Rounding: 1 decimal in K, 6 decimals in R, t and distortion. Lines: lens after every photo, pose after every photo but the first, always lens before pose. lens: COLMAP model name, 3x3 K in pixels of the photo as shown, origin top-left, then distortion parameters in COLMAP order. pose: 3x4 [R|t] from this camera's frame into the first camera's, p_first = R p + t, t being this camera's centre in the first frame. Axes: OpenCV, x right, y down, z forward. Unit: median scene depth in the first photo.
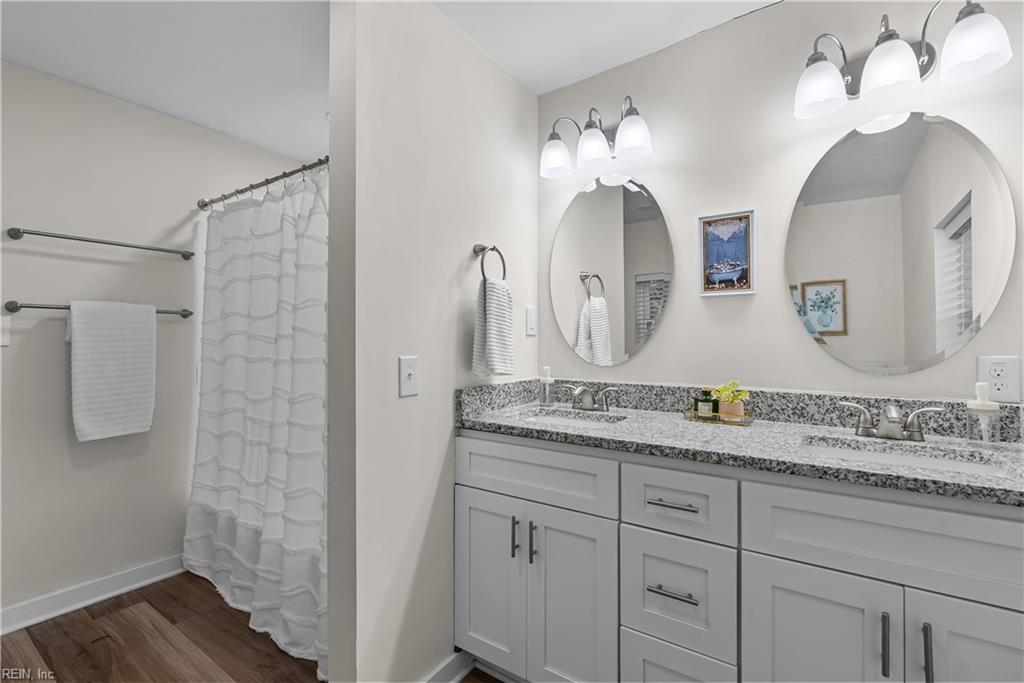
lens RADIAL K [[468.2, 0, 514.0], [0, 468.2, 334.1], [0, 0, 1]] dist [-0.006596, -0.000161]
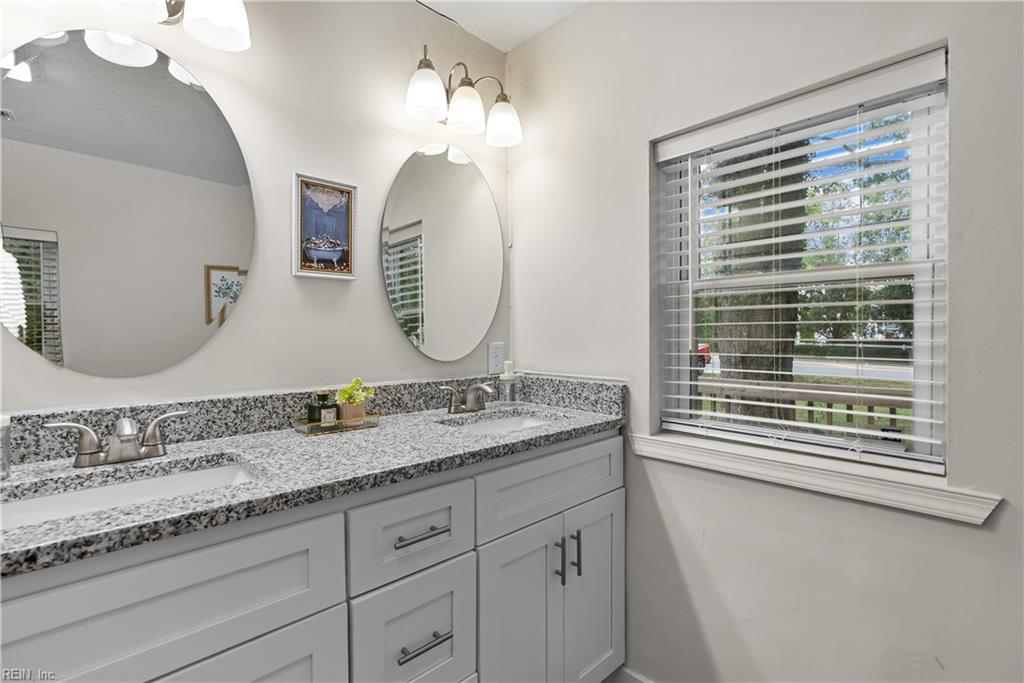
lens RADIAL K [[468.2, 0, 514.0], [0, 468.2, 334.1], [0, 0, 1]] dist [-0.006596, -0.000161]
pose [[0.200708, -0.000276, 0.979651, -0.319158], [-0.007315, 0.999972, 0.001781, 0.014570], [-0.979624, -0.007524, 0.200700, 0.536971]]
